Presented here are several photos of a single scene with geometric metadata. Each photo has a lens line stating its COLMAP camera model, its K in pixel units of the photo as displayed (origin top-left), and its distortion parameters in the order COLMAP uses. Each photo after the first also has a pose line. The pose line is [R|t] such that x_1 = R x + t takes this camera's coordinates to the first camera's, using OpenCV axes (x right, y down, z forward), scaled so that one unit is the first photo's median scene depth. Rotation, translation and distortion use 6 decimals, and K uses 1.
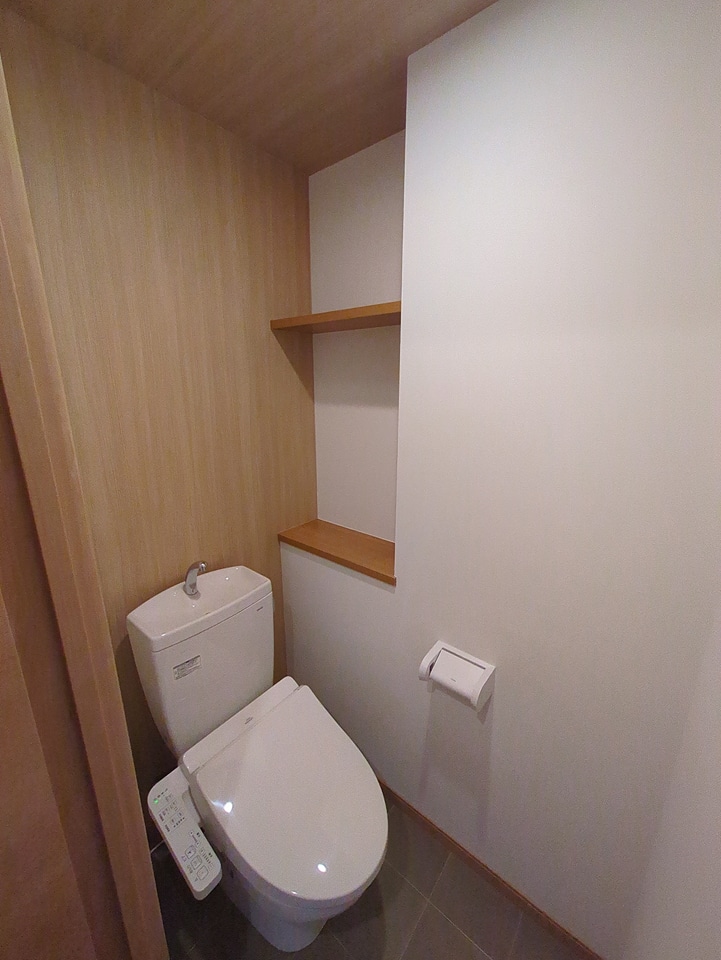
lens RADIAL K [[376.7, 0, 361.7], [0, 376.7, 481.7], [0, 0, 1]] dist [0.000143, 0.000059]
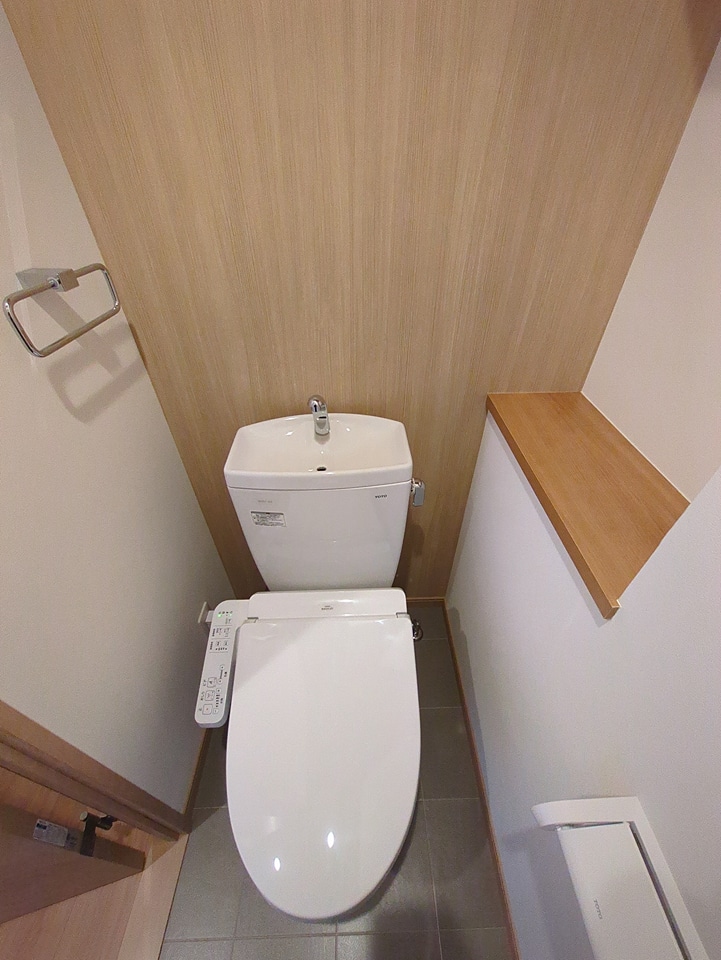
lens RADIAL K [[376.7, 0, 361.7], [0, 376.7, 481.7], [0, 0, 1]] dist [0.000143, 0.000059]
pose [[0.647881, 0.481934, -0.589907, 0.085121], [-0.182708, 0.850128, 0.493862, -0.004006], [0.739505, -0.212183, 0.638835, 0.558671]]
